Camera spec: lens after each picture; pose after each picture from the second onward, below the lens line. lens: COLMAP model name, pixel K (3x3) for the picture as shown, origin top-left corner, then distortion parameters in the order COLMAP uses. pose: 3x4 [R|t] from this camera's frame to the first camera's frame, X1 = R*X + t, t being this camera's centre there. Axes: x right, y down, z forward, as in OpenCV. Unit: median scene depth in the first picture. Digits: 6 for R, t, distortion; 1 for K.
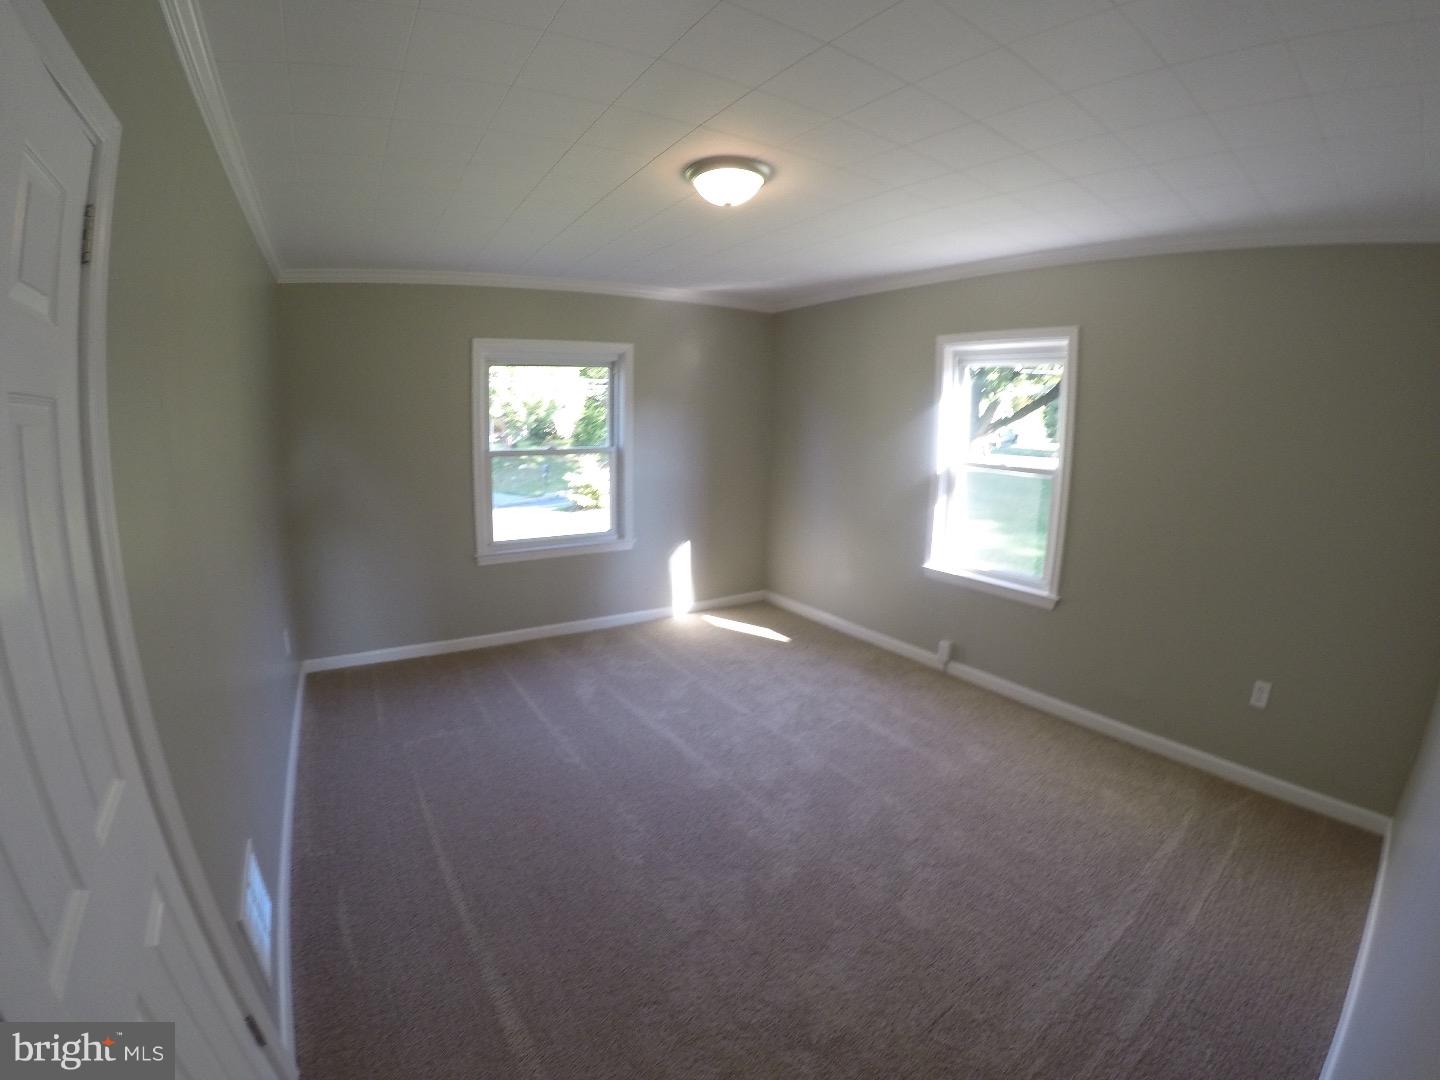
lens RADIAL K [[635.4, 0, 741.2], [0, 635.4, 538.8], [0, 0, 1]] dist [-0.232994, 0.050697]
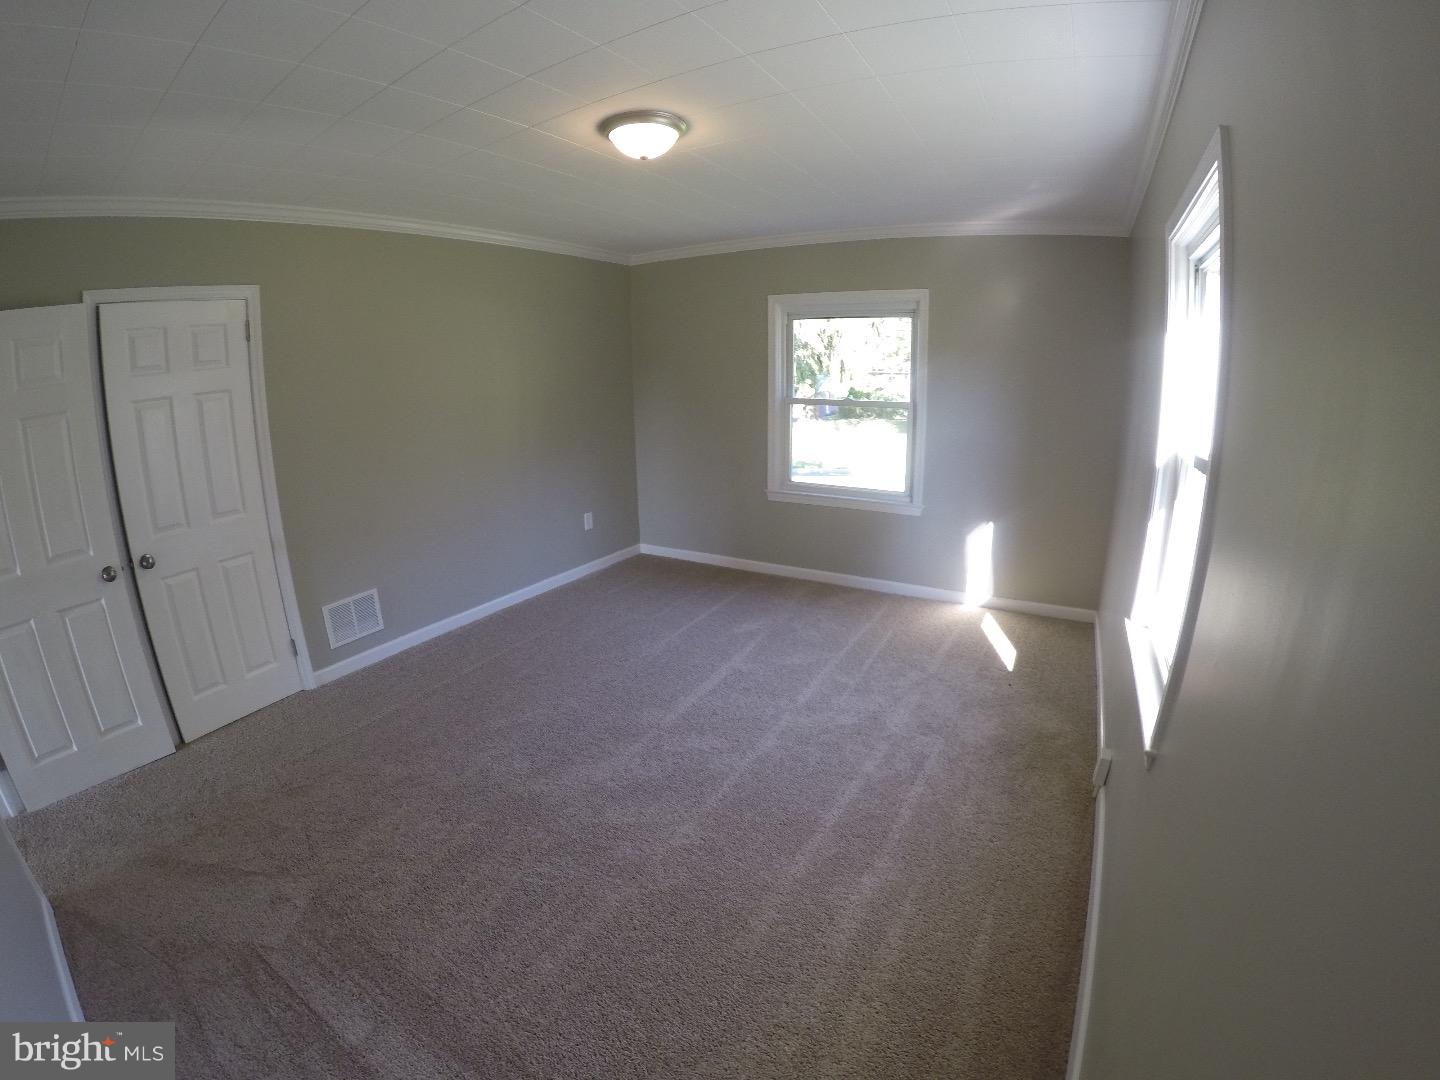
lens RADIAL K [[635.4, 0, 741.2], [0, 635.4, 538.8], [0, 0, 1]] dist [-0.232994, 0.050697]
pose [[0.461243, 0.212845, -0.861366, 0.556874], [-0.152662, 0.975361, 0.159266, -0.063312], [0.874042, 0.058038, 0.482372, 0.388706]]
